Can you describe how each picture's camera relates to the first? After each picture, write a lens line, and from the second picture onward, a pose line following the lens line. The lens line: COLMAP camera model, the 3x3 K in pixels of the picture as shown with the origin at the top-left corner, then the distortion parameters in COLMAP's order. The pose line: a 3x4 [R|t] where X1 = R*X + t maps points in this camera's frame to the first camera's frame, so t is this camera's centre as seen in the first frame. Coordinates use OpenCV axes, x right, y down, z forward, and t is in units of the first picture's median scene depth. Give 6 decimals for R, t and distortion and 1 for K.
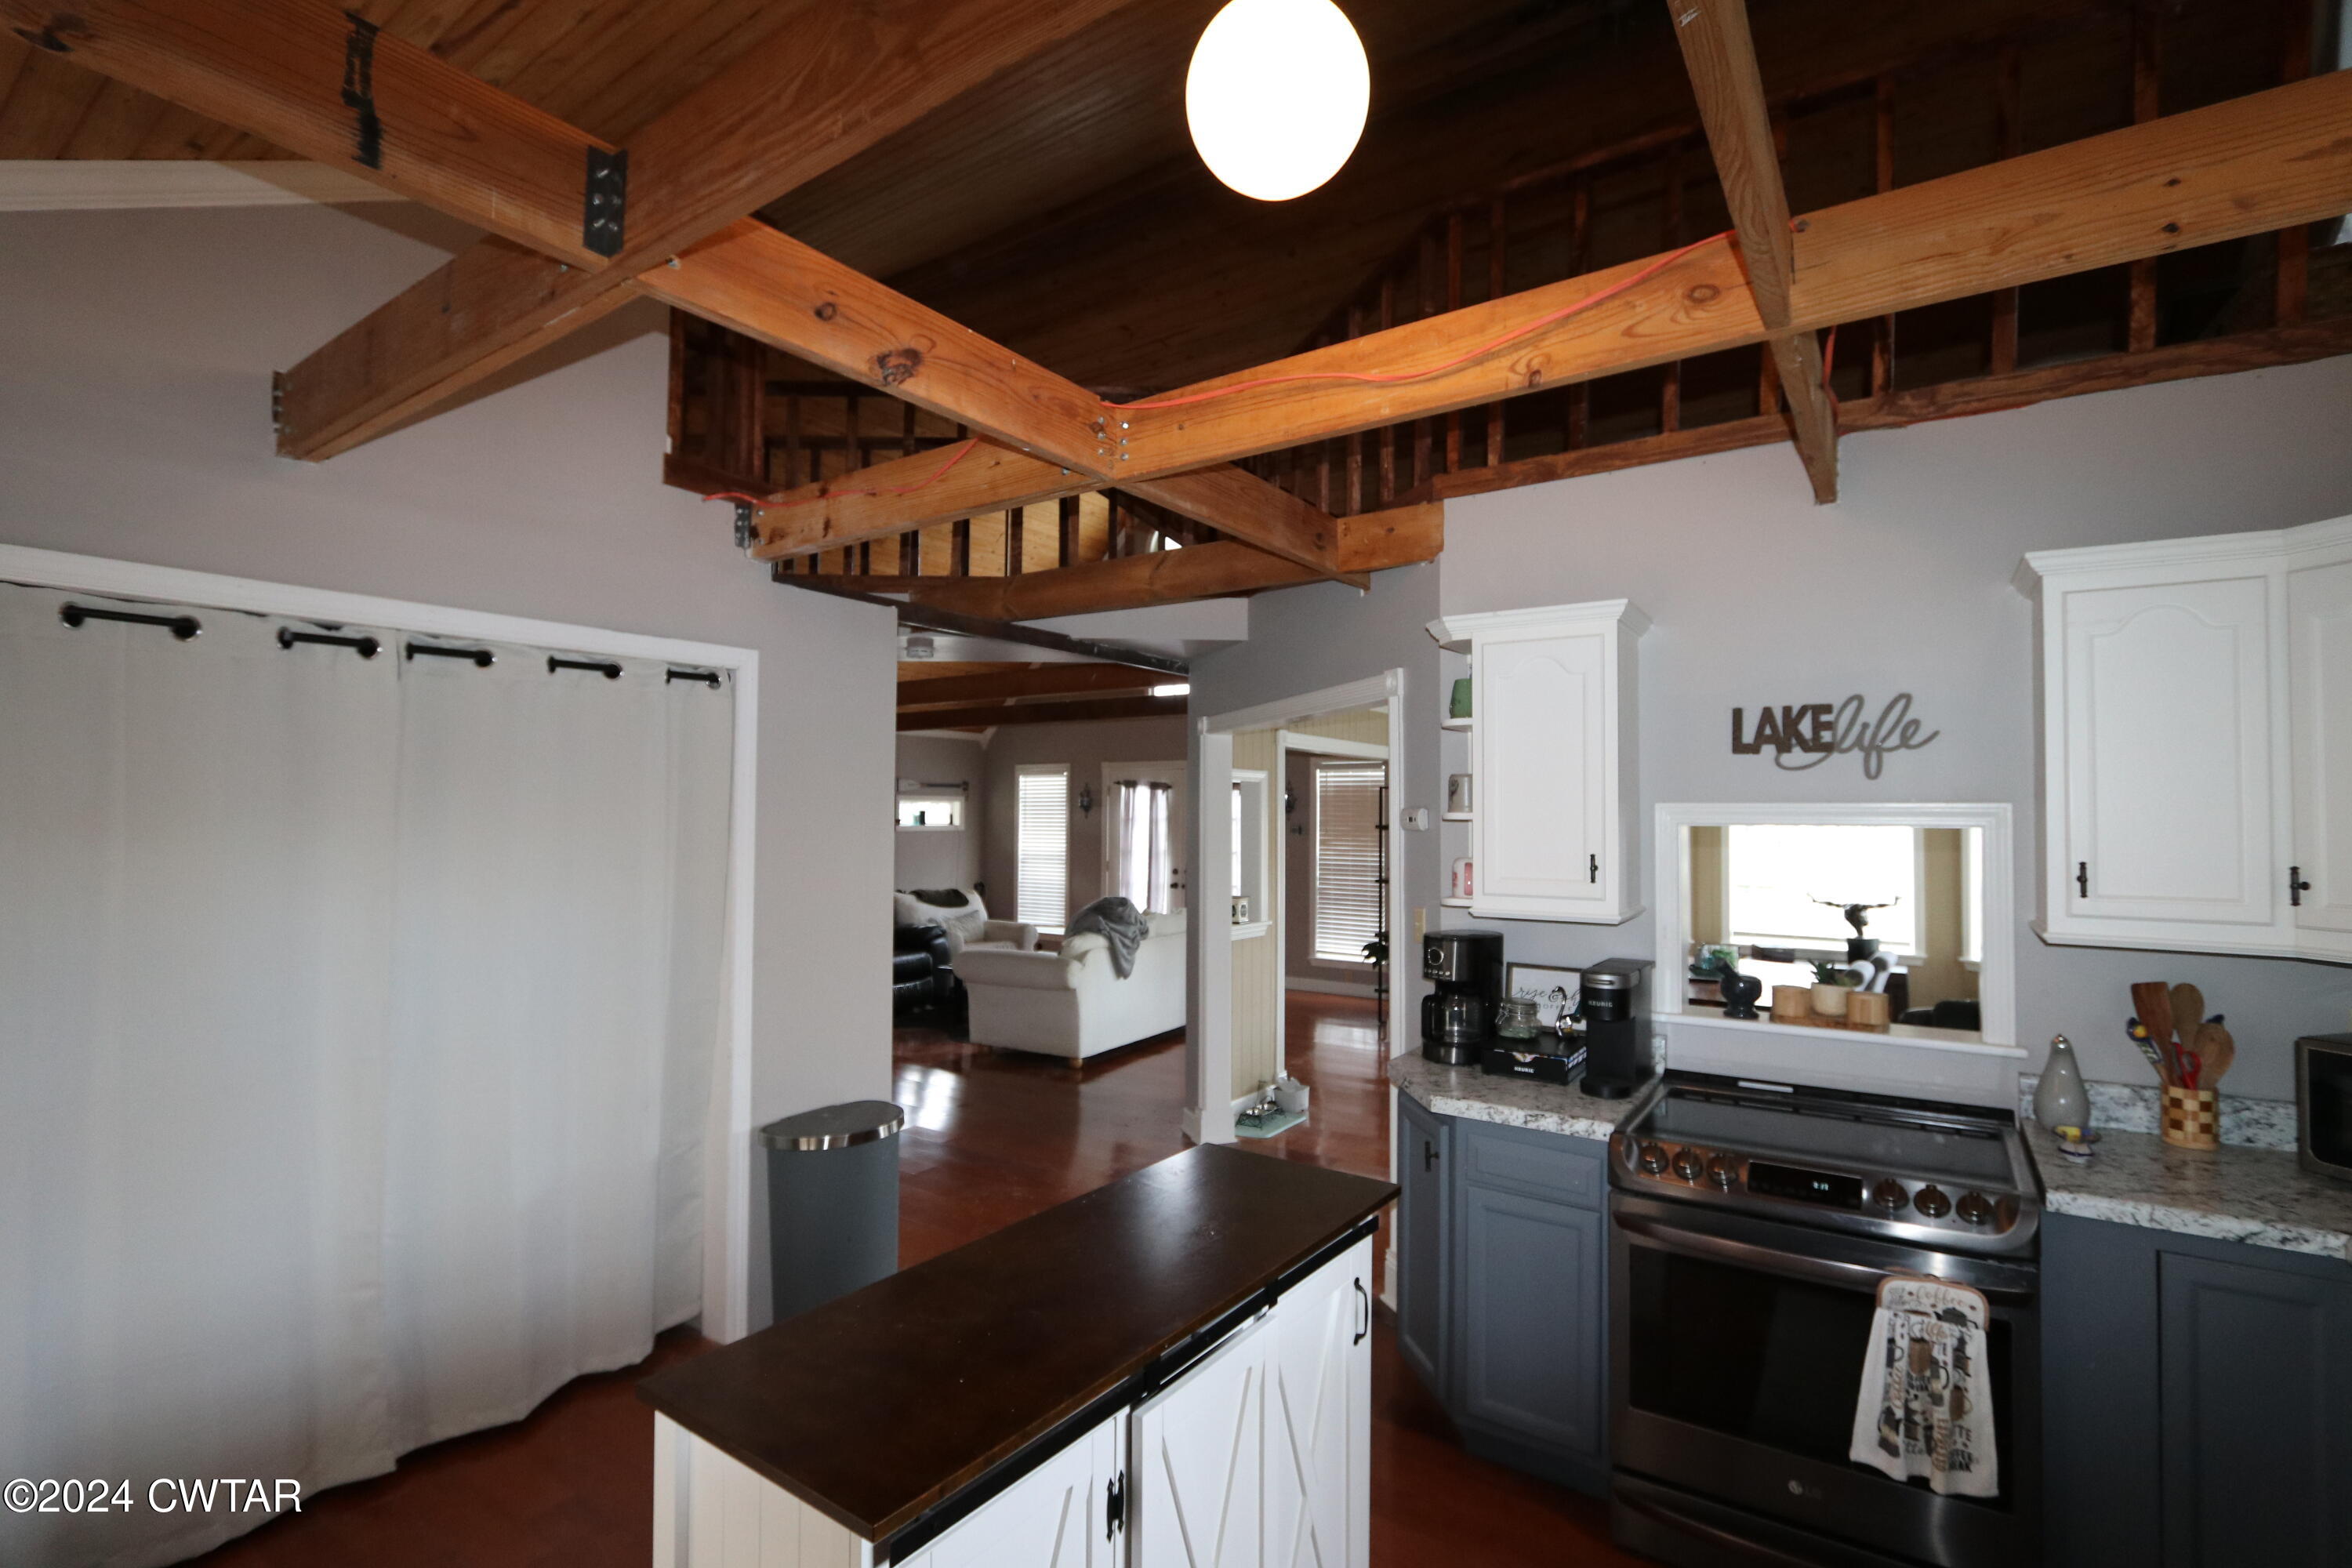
lens RADIAL K [[1083.5, 0, 1169.4], [0, 1083.5, 785.6], [0, 0, 1]] dist [-0.015248, 0.001602]
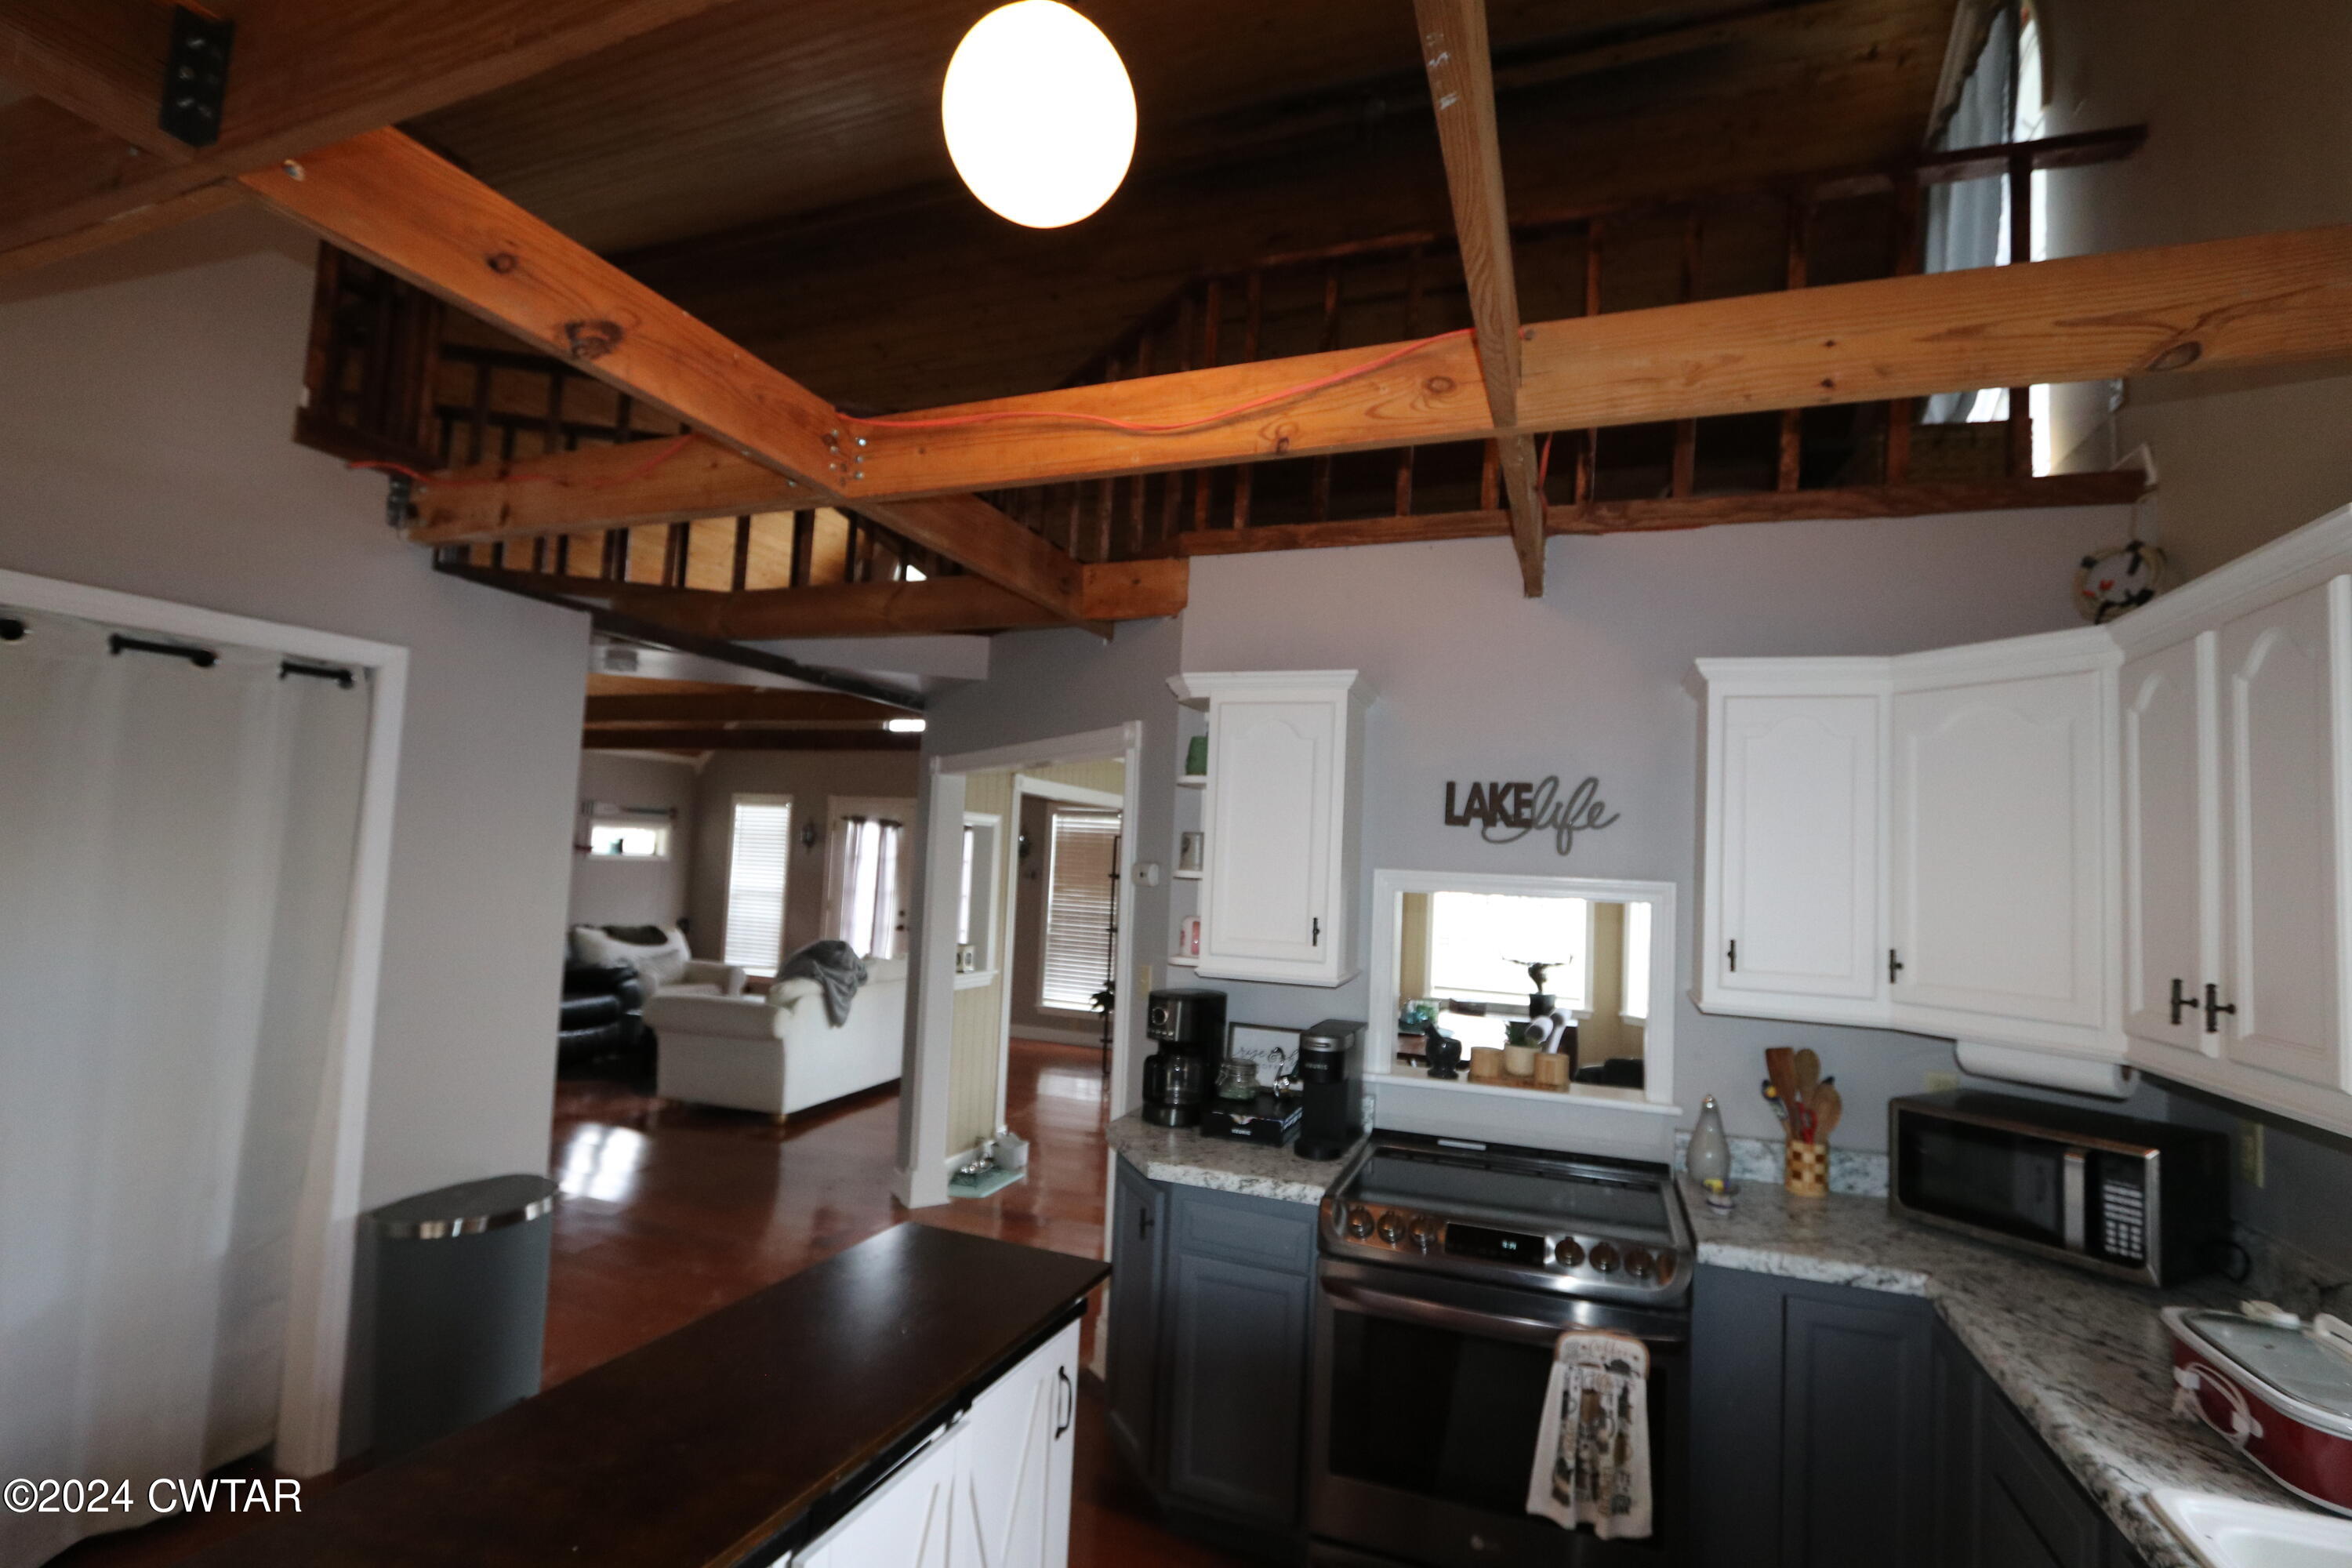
lens RADIAL K [[1083.5, 0, 1169.4], [0, 1083.5, 785.6], [0, 0, 1]] dist [-0.015248, 0.001602]
pose [[0.970263, 0.056280, 0.235420, 0.012361], [-0.047169, 0.997910, -0.044157, -0.008945], [-0.237413, 0.031739, 0.970890, 0.041409]]
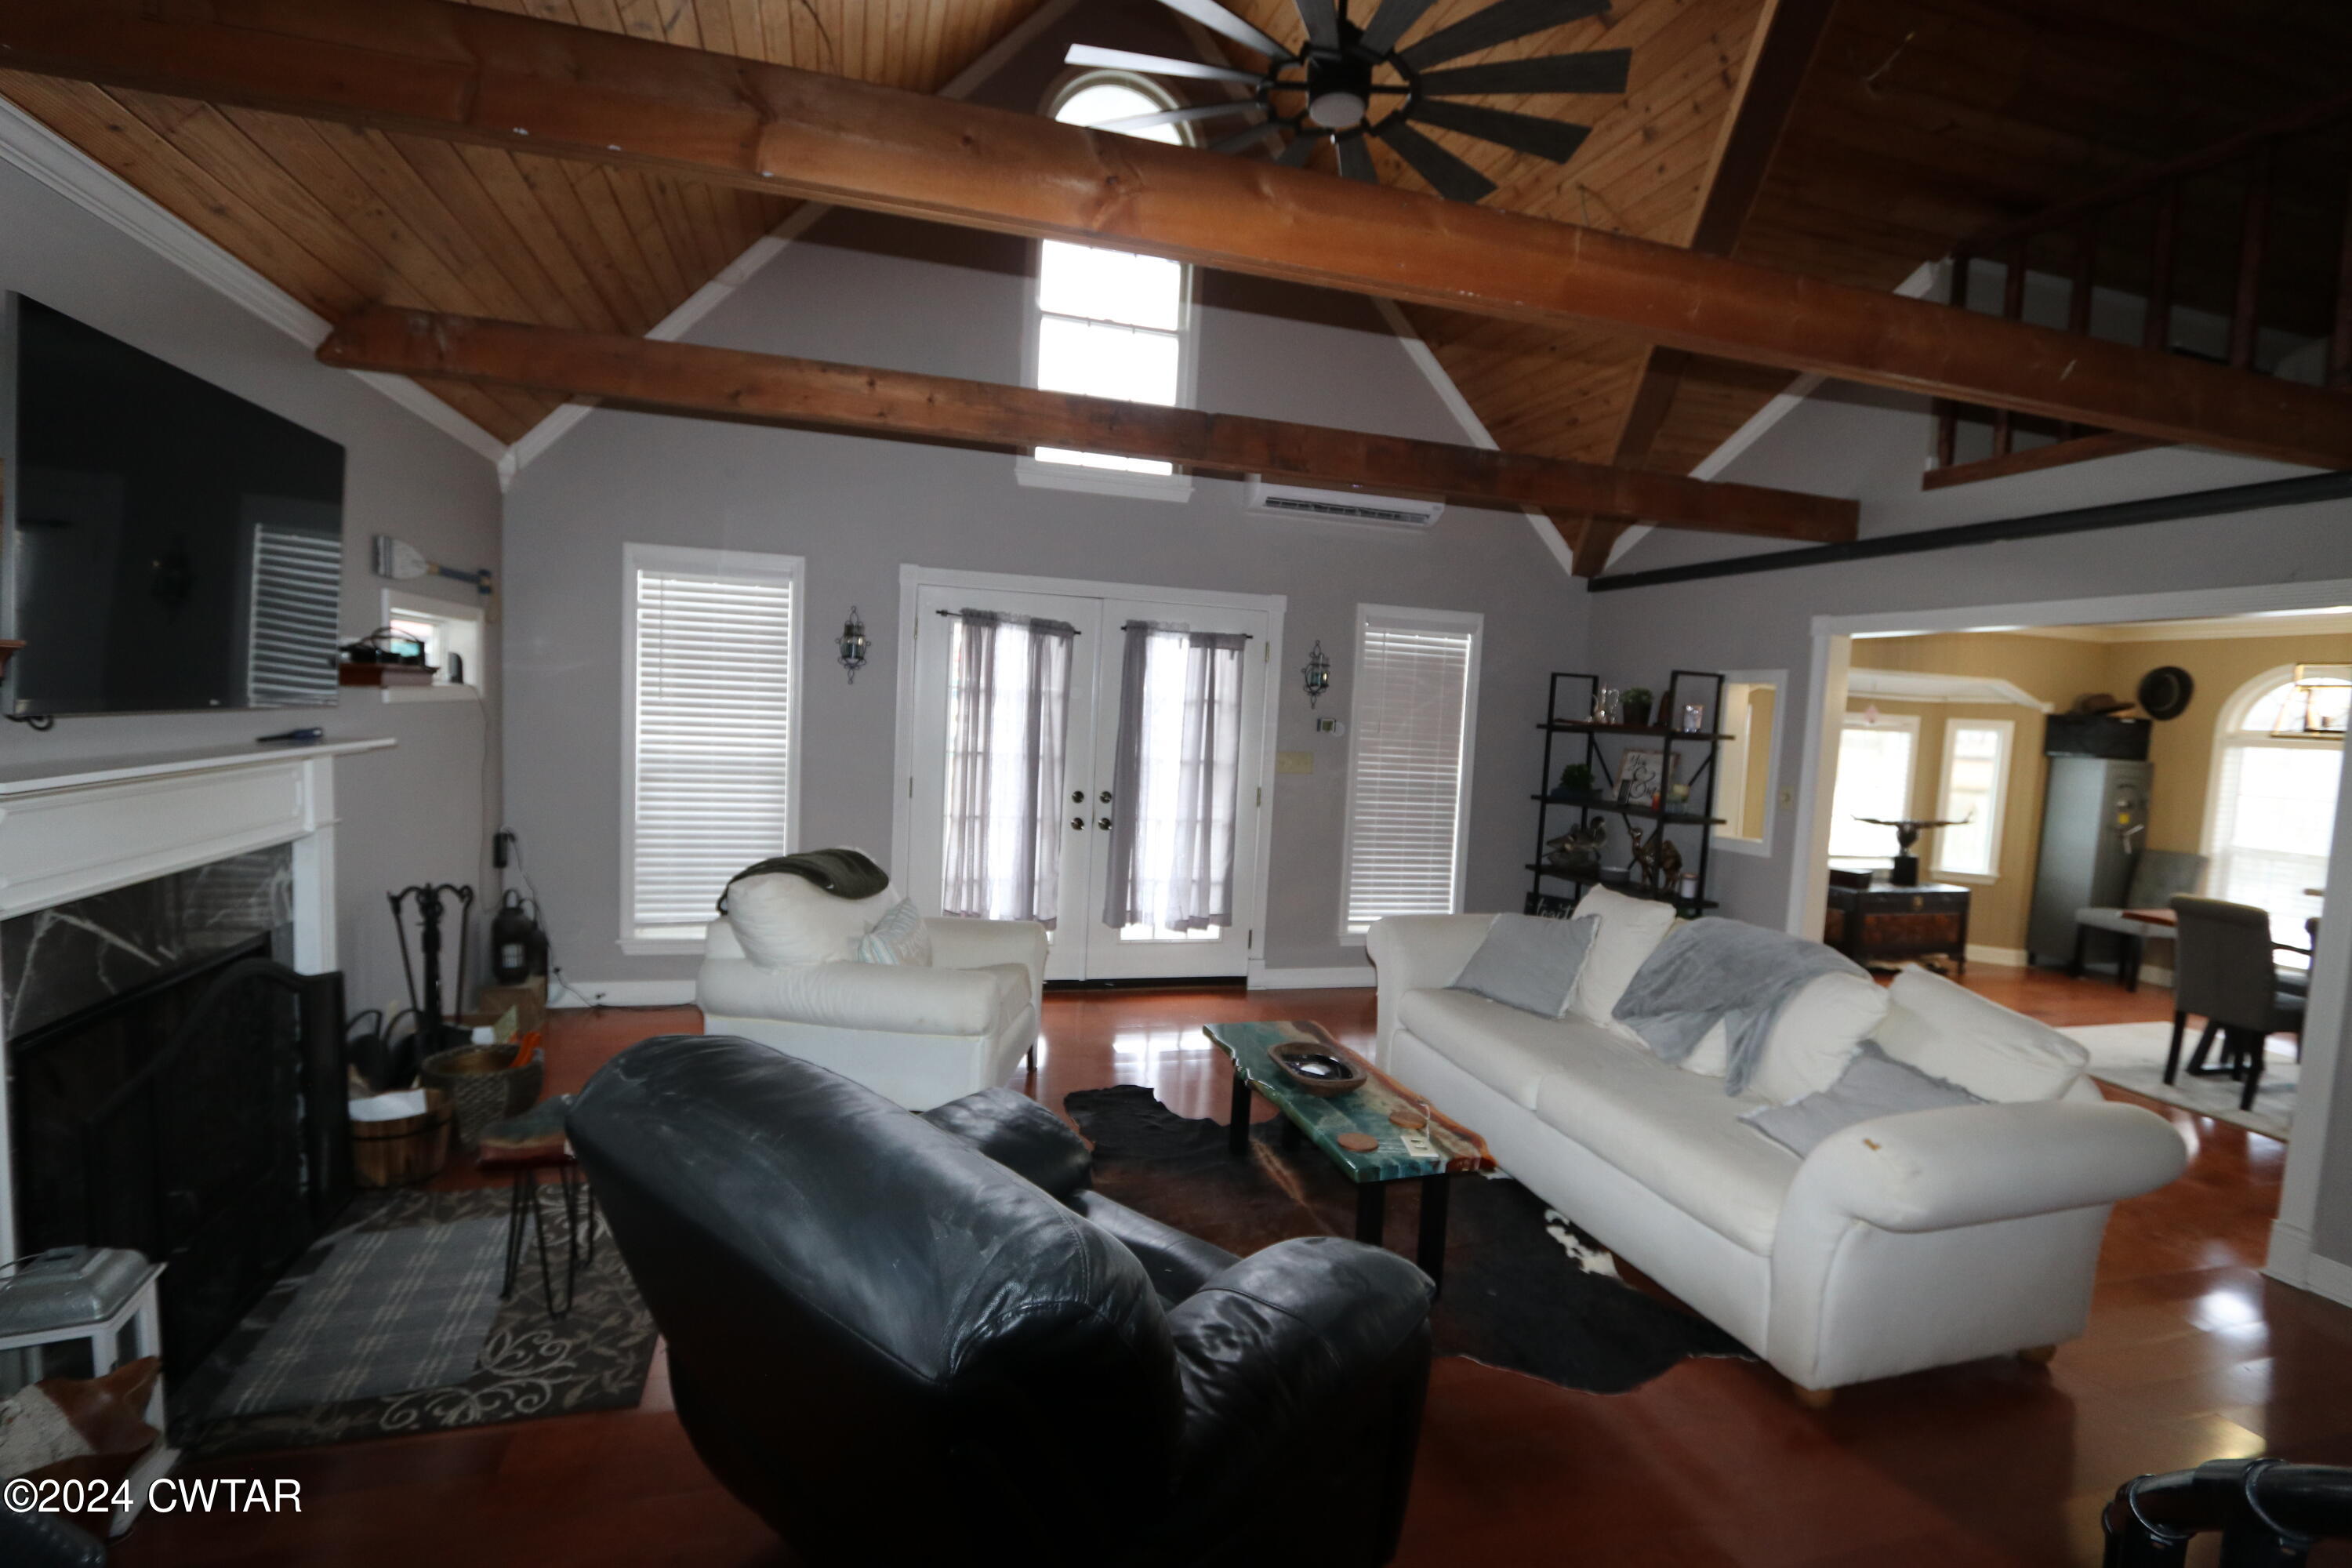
lens RADIAL K [[1083.5, 0, 1169.4], [0, 1083.5, 785.6], [0, 0, 1]] dist [-0.015248, 0.001602]
pose [[0.623950, -0.035881, 0.780640, -1.438196], [-0.069039, 0.992508, 0.100800, 0.070594], [-0.778408, -0.116789, 0.616799, 2.489134]]
